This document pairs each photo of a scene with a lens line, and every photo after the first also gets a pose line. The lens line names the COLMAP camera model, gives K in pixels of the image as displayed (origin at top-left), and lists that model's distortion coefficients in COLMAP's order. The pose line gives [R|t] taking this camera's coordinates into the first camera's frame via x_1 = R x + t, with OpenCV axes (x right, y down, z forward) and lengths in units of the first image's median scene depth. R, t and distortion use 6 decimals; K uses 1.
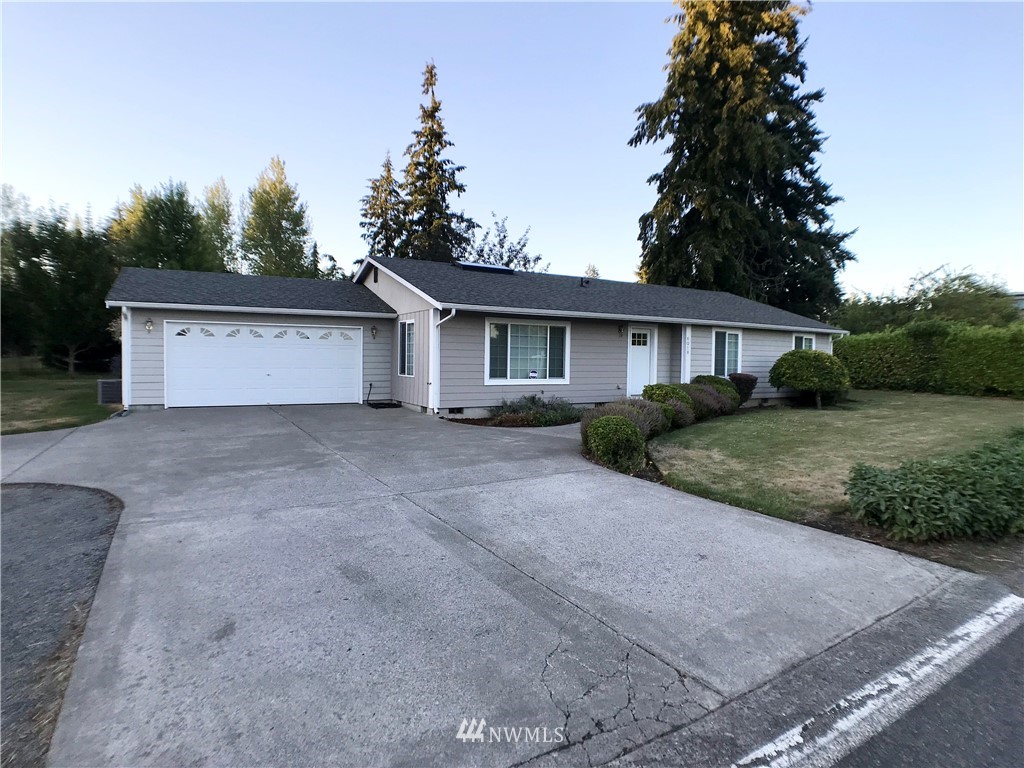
lens RADIAL K [[575.5, 0, 507.0], [0, 575.5, 382.7], [0, 0, 1]] dist [-0.094721, 0.012113]
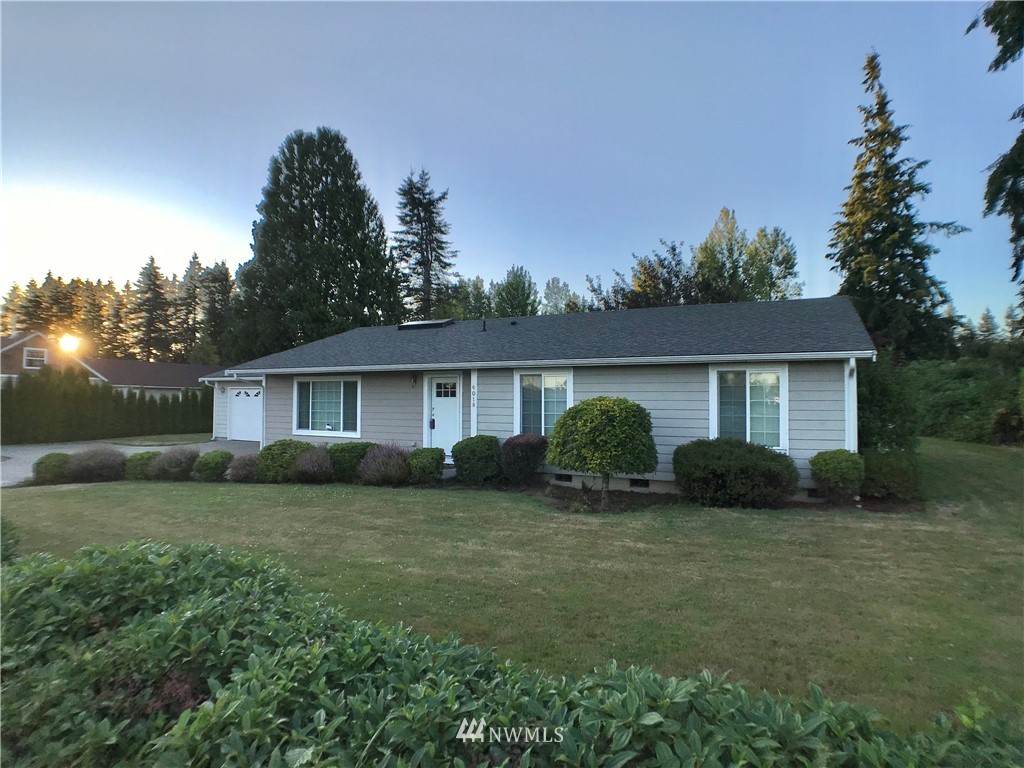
lens RADIAL K [[575.5, 0, 508.8], [0, 575.5, 381.3], [0, 0, 1]] dist [-0.094721, 0.012113]
pose [[0.551301, -0.037258, -0.833474, 0.411392], [-0.034519, 0.997128, -0.067407, -0.014537], [0.833592, 0.065932, 0.548432, 0.256721]]
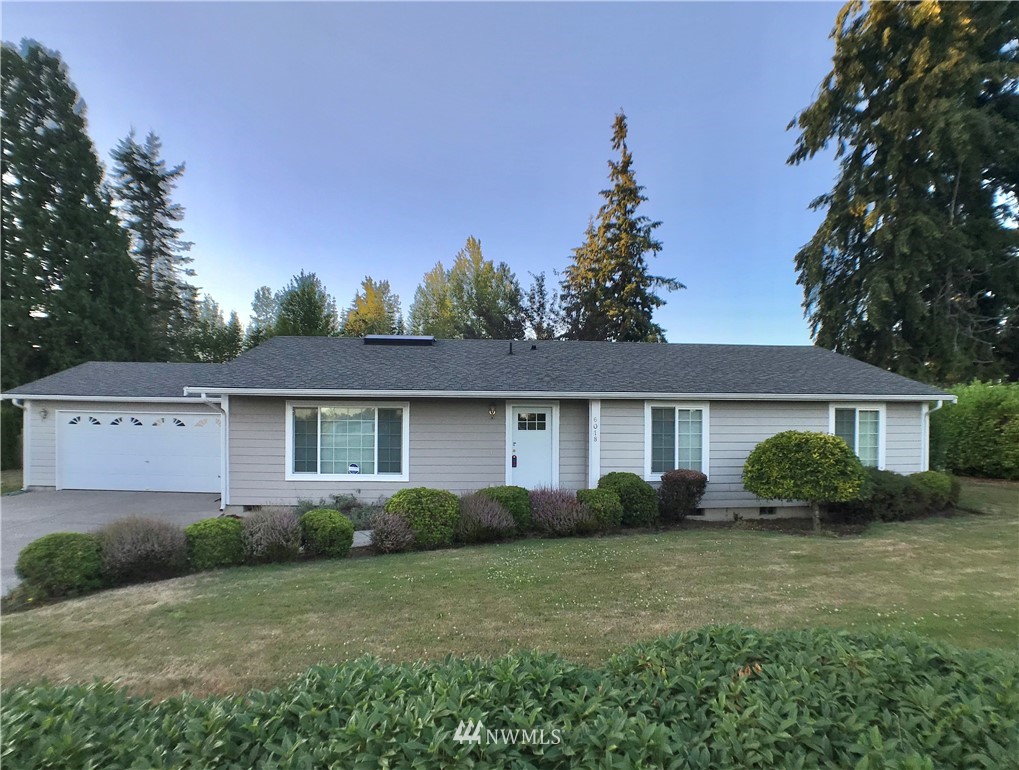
lens RADIAL K [[623.1, 0, 508.2], [0, 623.1, 413.9], [0, 0, 1]] dist [-0.065330, 0.007602]
pose [[0.901646, -0.020097, -0.432007, 0.229419], [-0.014743, 0.996911, -0.077146, -0.009811], [0.432223, 0.075928, 0.898564, 0.112468]]
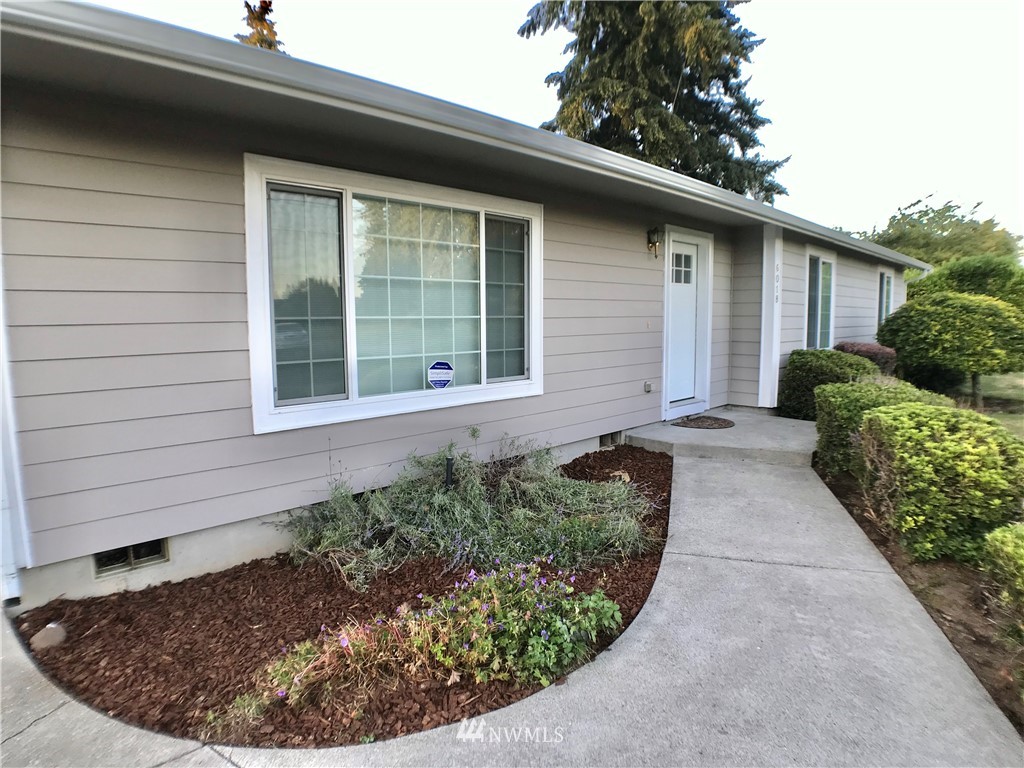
lens RADIAL K [[575.5, 0, 518.4], [0, 575.5, 373.3], [0, 0, 1]] dist [-0.094721, 0.012113]
pose [[0.966113, -0.044093, 0.254326, 0.003475], [0.029586, 0.997724, 0.060588, -0.011611], [-0.256418, -0.051011, 0.965219, 0.260232]]
